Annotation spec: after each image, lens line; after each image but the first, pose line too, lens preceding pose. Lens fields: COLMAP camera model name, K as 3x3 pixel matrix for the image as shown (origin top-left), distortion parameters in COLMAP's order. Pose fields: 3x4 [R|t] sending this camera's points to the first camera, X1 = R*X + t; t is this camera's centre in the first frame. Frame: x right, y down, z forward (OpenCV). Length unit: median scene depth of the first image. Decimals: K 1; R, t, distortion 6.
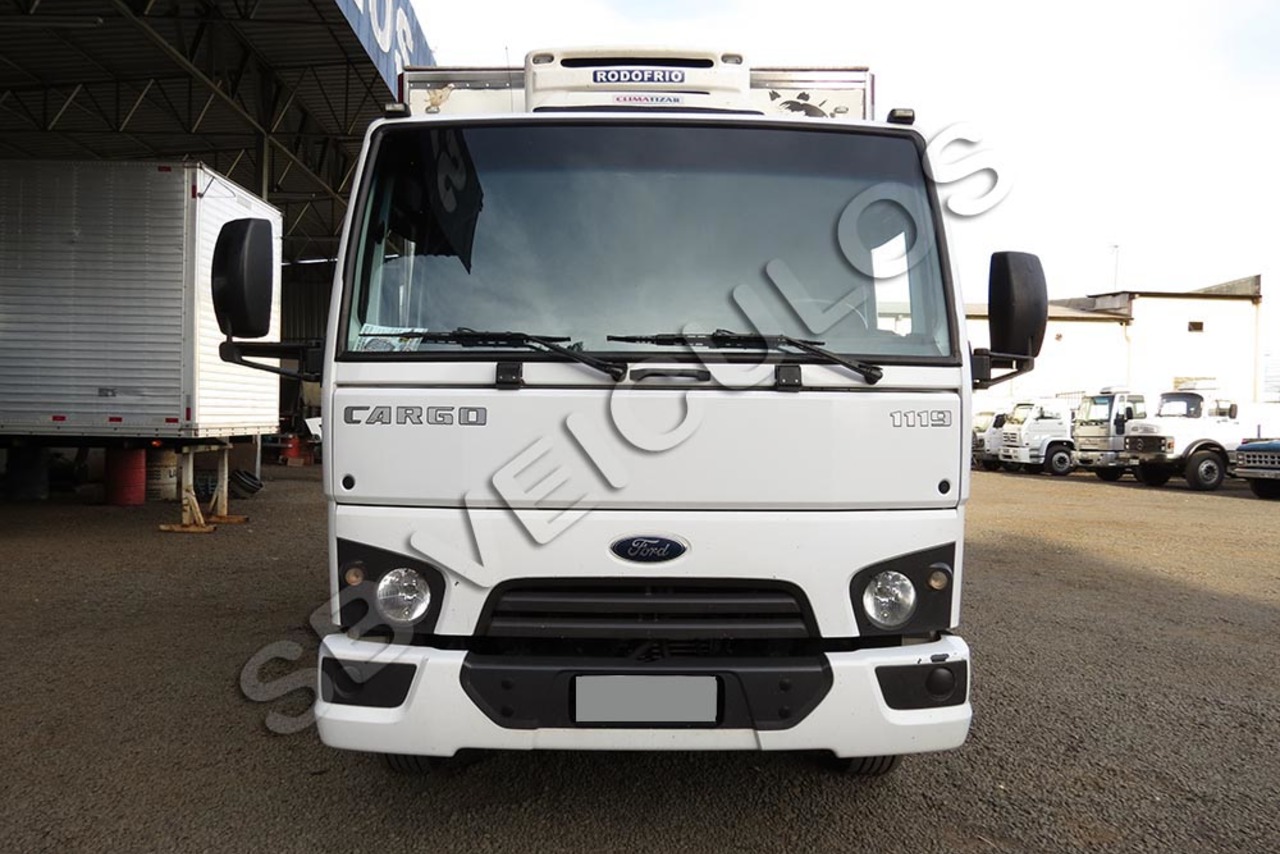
lens RADIAL K [[956.9, 0, 646.5], [0, 956.9, 430.4], [0, 0, 1]] dist [-0.022355, 0.009462]
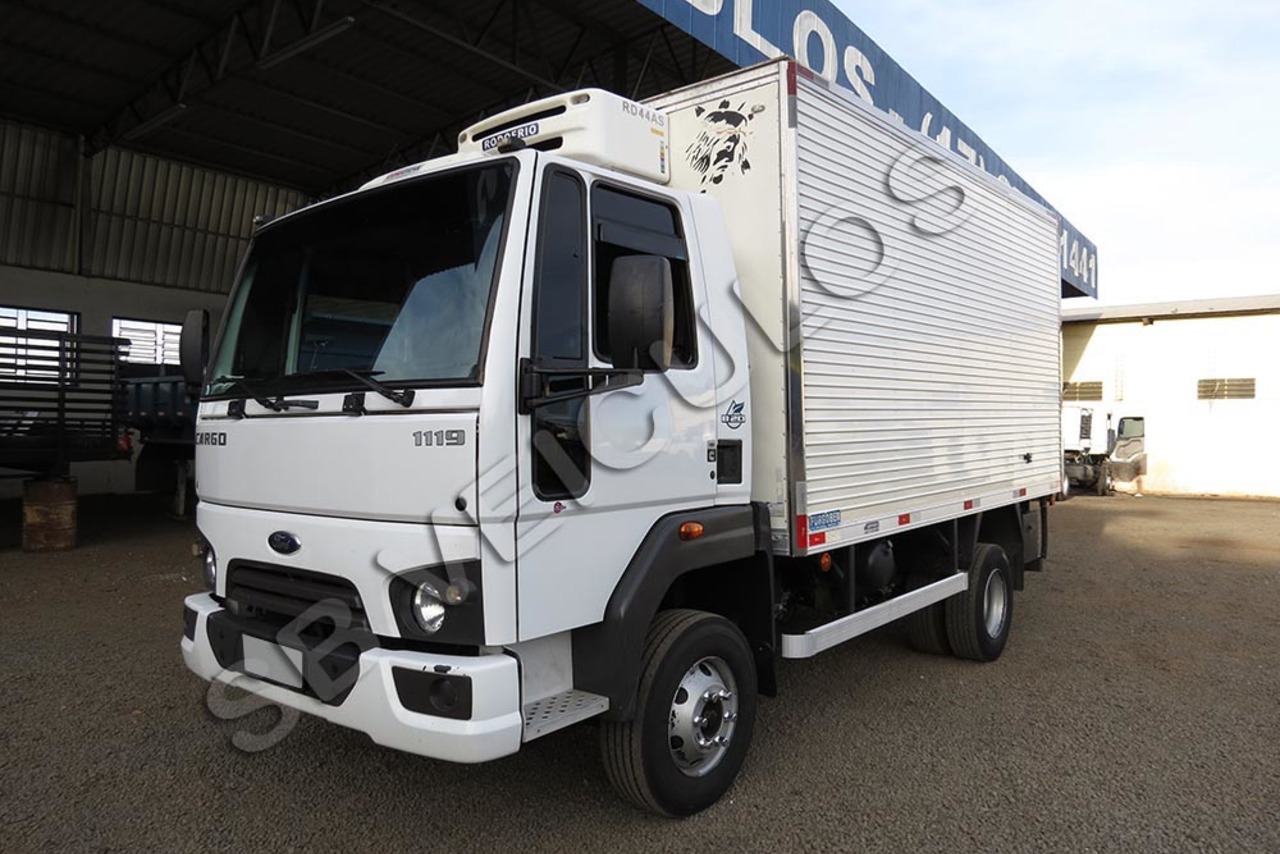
lens RADIAL K [[956.9, 0, 649.3], [0, 956.9, 415.3], [0, 0, 1]] dist [-0.022355, 0.009462]
pose [[0.741937, -0.022294, -0.670098, 1.169746], [-0.002303, 0.999356, -0.035798, -0.000095], [0.670465, 0.028103, 0.741408, 0.373415]]
